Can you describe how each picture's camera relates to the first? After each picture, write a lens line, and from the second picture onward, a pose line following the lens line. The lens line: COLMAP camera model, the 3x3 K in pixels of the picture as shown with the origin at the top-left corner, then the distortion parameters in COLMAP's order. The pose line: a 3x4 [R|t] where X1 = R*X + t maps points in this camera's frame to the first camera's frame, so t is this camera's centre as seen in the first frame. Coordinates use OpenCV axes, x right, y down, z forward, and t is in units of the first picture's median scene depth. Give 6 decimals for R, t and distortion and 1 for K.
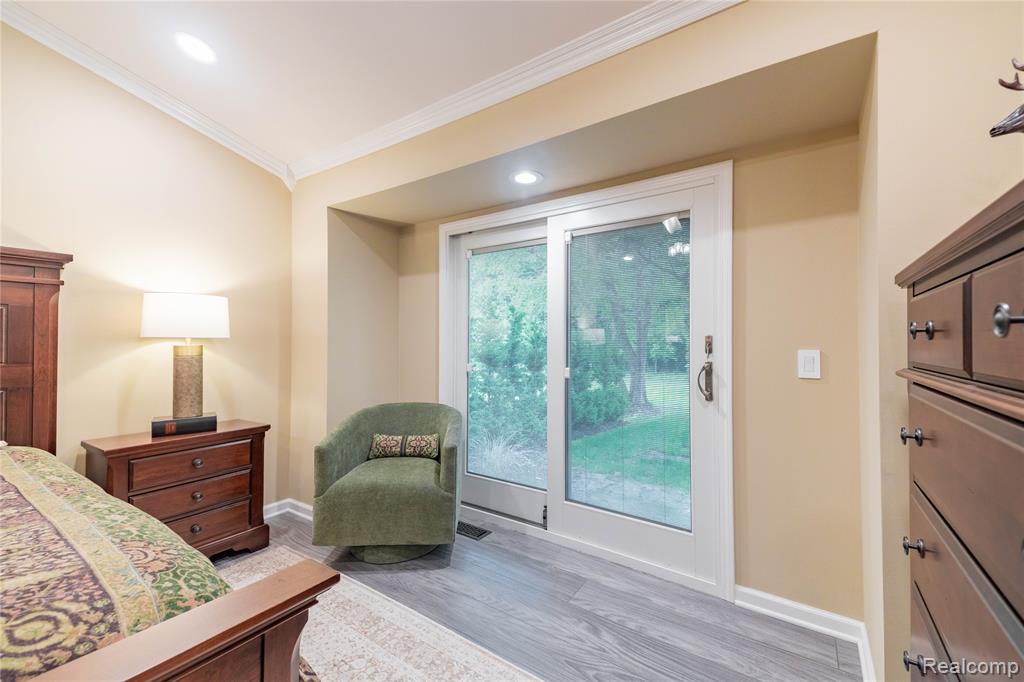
lens RADIAL K [[417.4, 0, 514.3], [0, 417.4, 342.7], [0, 0, 1]] dist [0.000281, -0.001153]
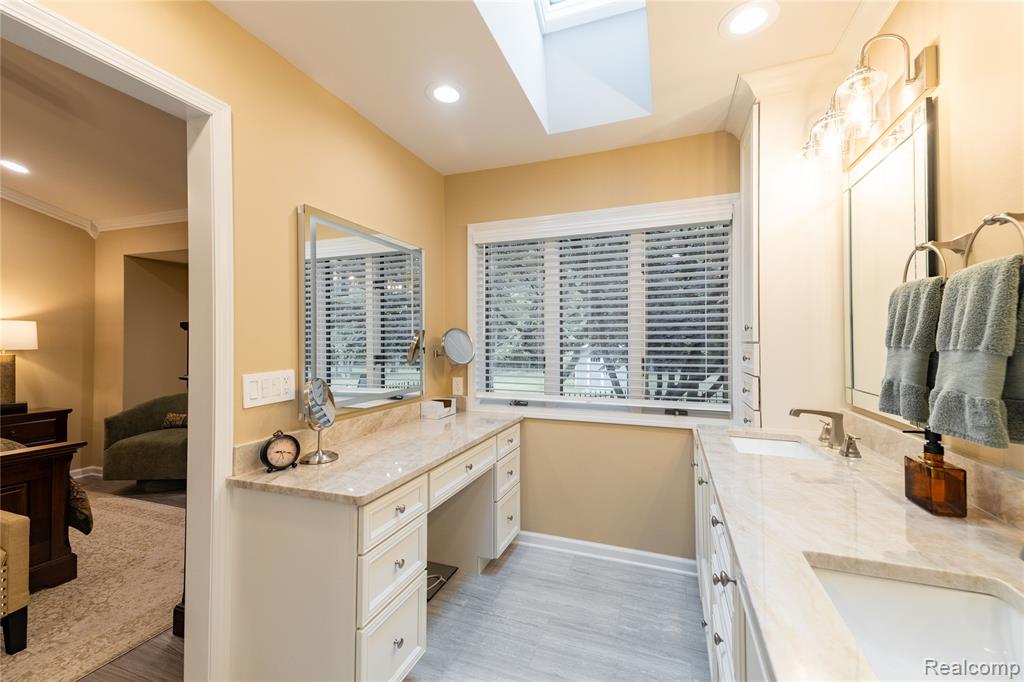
lens RADIAL K [[417.4, 0, 513.5], [0, 417.4, 337.1], [0, 0, 1]] dist [0.000281, -0.001153]
pose [[0.969209, -0.013593, 0.245866, 0.557541], [0.017381, 0.999761, -0.013244, -0.006238], [-0.245627, 0.017110, 0.969213, -0.800910]]
